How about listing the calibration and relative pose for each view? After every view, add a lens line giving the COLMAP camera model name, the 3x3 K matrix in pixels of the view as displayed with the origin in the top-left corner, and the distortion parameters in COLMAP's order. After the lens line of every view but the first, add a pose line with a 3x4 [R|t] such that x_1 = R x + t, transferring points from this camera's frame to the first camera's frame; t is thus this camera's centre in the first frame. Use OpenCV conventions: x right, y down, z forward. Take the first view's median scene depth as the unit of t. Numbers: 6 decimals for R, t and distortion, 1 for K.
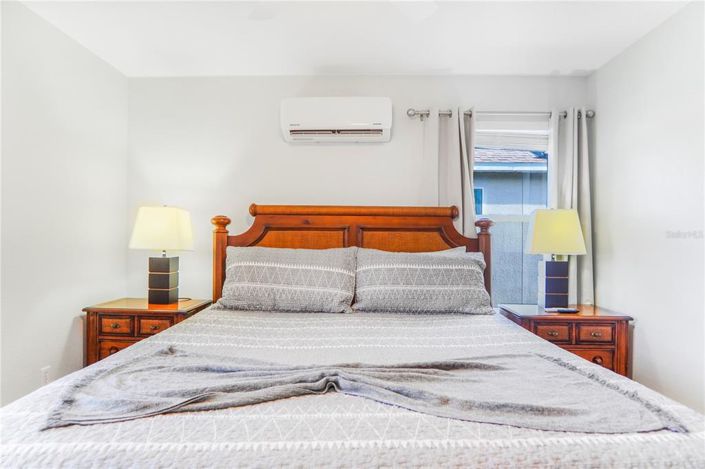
lens RADIAL K [[383.9, 0, 353.1], [0, 383.9, 237.2], [0, 0, 1]] dist [-0.037549, 0.018454]
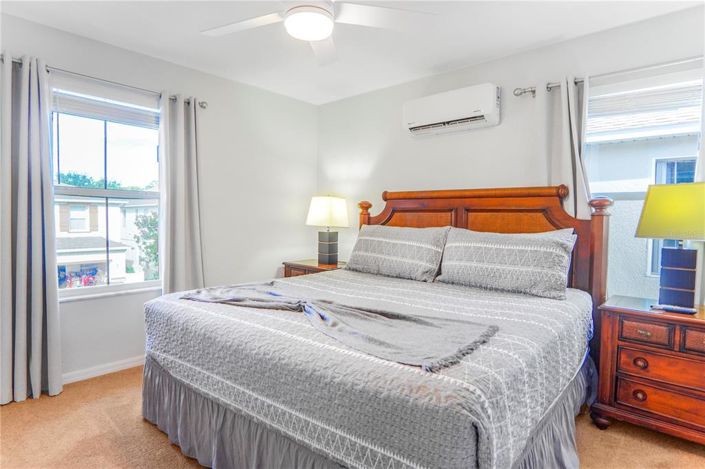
lens RADIAL K [[383.9, 0, 353.1], [0, 383.9, 237.2], [0, 0, 1]] dist [-0.037549, 0.018454]
pose [[0.770736, 0.033397, -0.636279, 0.471537], [-0.003306, 0.998822, 0.048422, 0.002926], [0.637146, -0.035217, 0.769938, -0.042365]]
